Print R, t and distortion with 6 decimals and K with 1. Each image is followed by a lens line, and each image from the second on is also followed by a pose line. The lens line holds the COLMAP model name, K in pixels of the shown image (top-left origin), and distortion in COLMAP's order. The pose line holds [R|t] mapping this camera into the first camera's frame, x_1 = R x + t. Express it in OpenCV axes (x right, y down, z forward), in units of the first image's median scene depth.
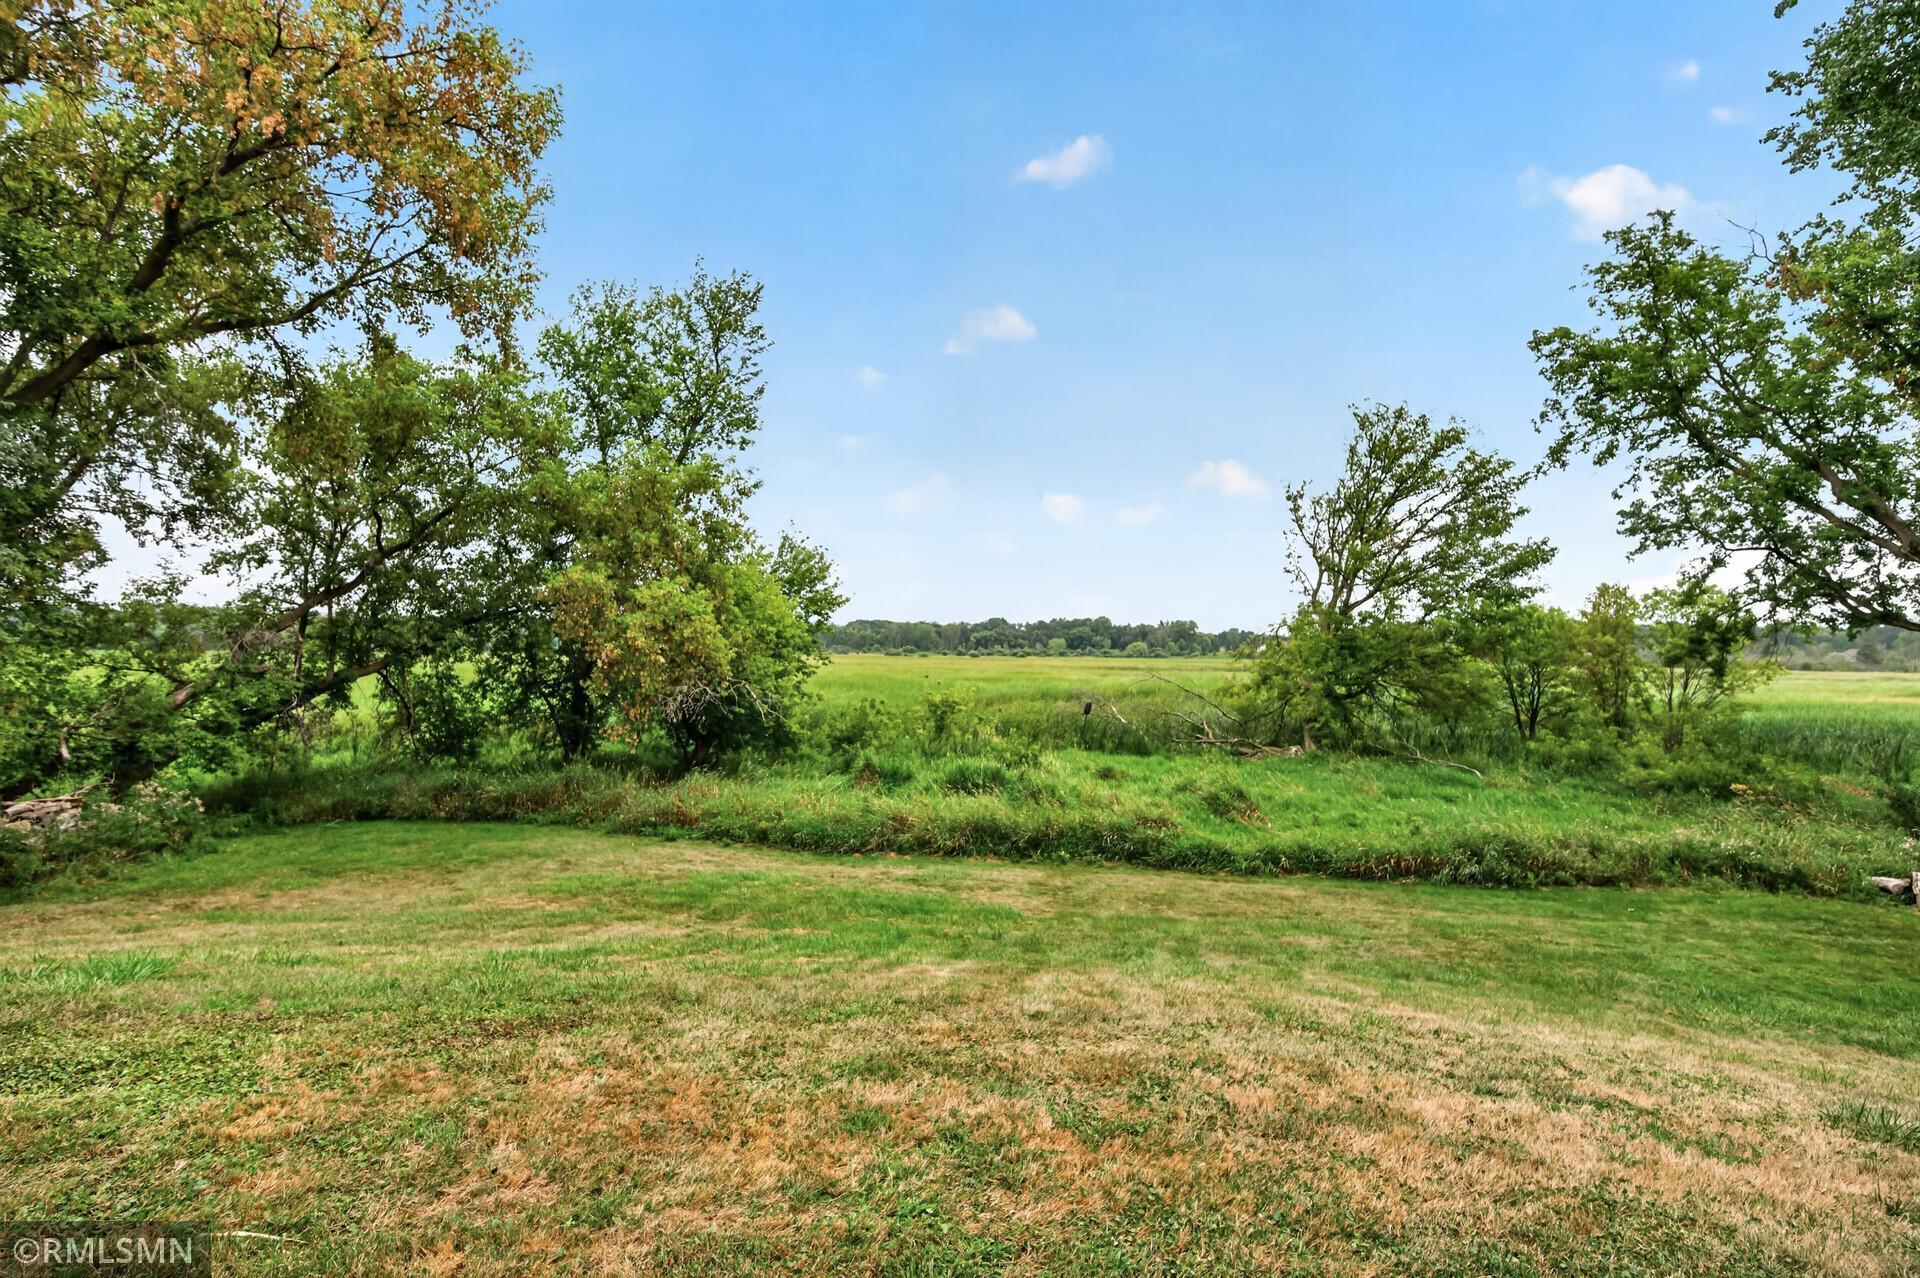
lens RADIAL K [[1008.9, 0, 960.0], [0, 1008.9, 639.0], [0, 0, 1]] dist [-0.005621, -0.000028]
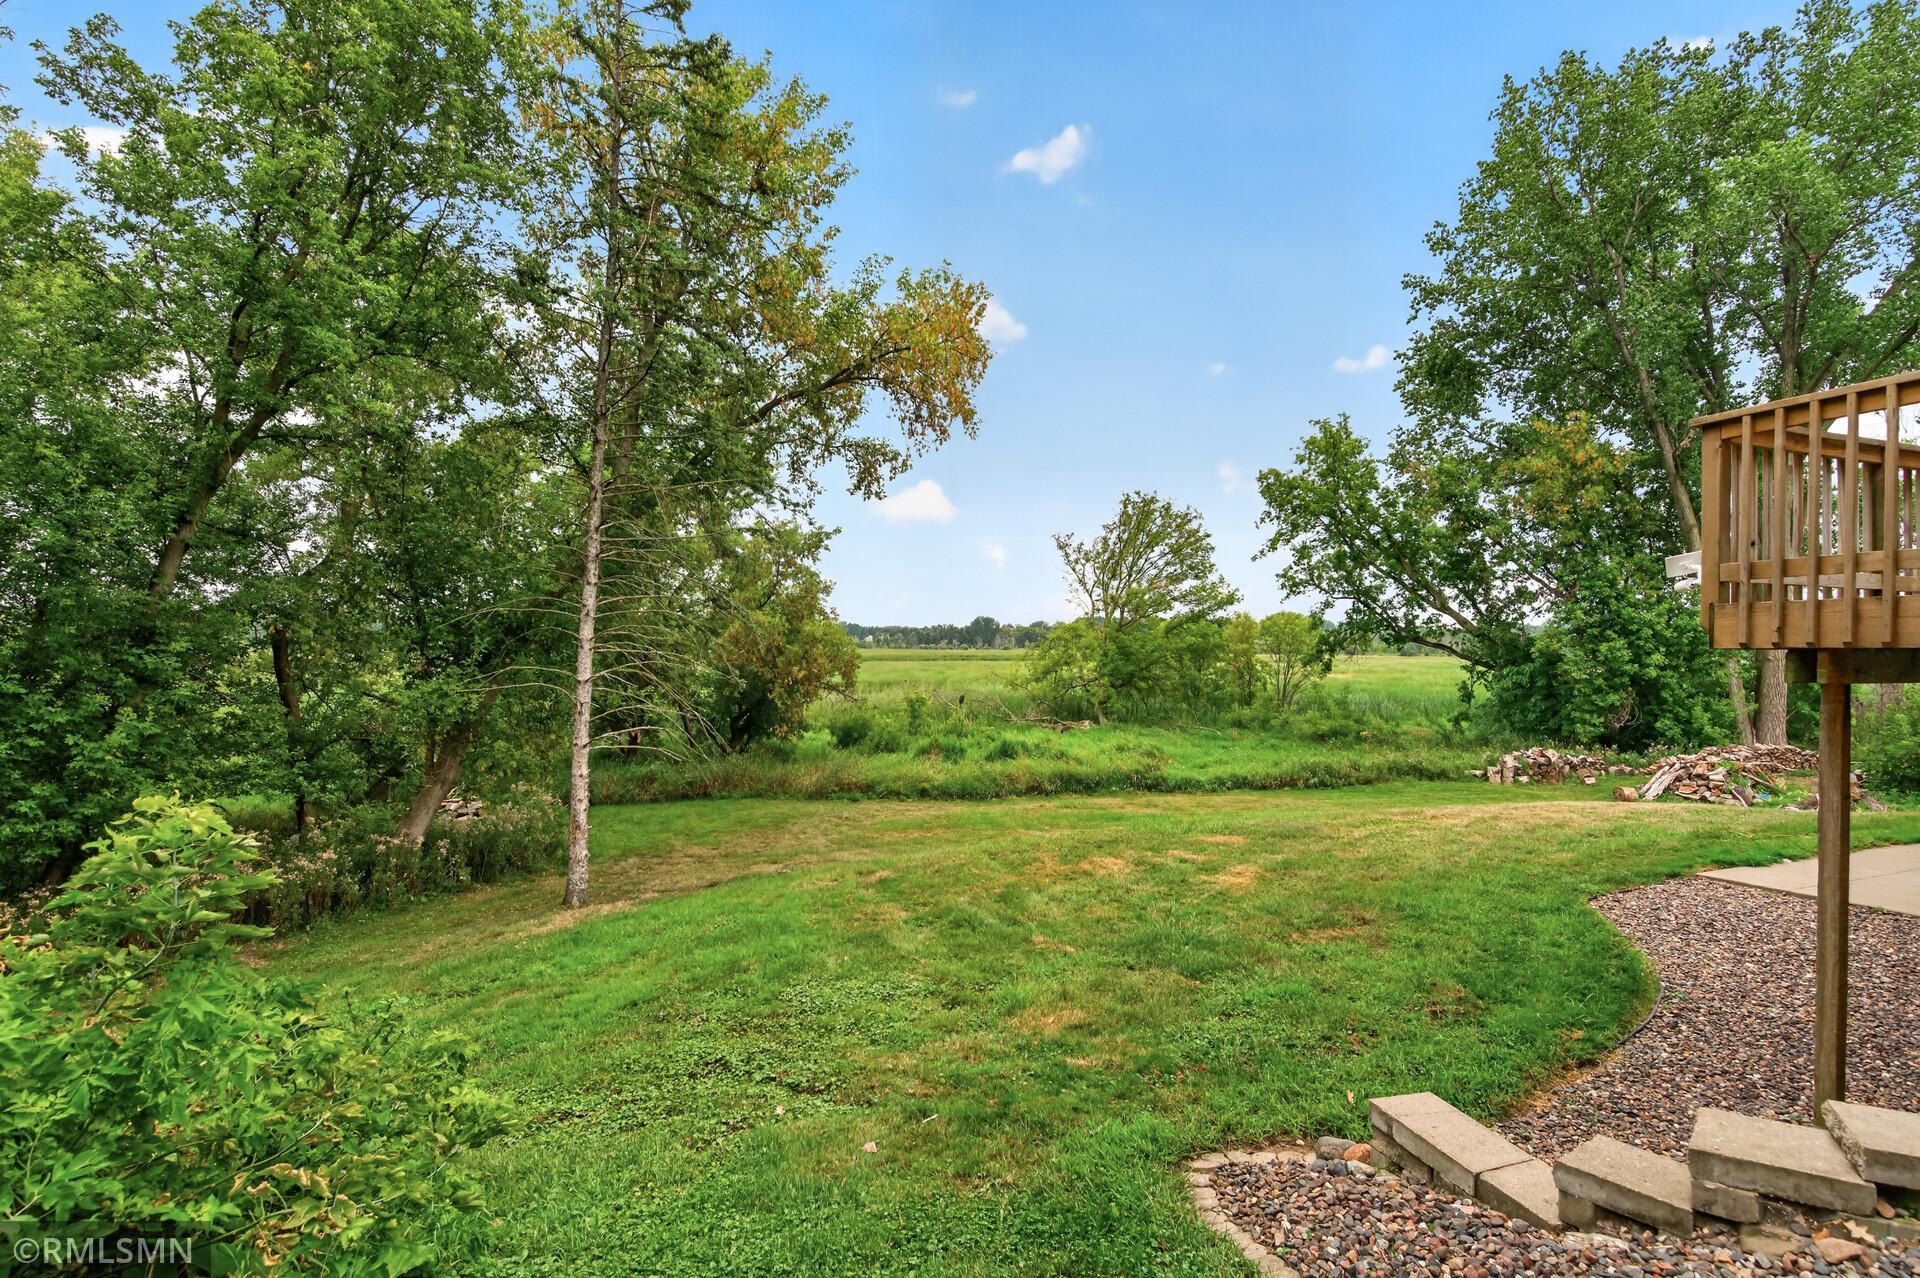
lens RADIAL K [[882.9, 0, 957.0], [0, 882.9, 660.6], [0, 0, 1]] dist [-0.002013, -0.001332]
pose [[0.923309, -0.013492, 0.383821, -0.520532], [0.000438, 0.999419, 0.034077, -0.040165], [-0.384058, -0.031295, 0.922778, -0.198545]]
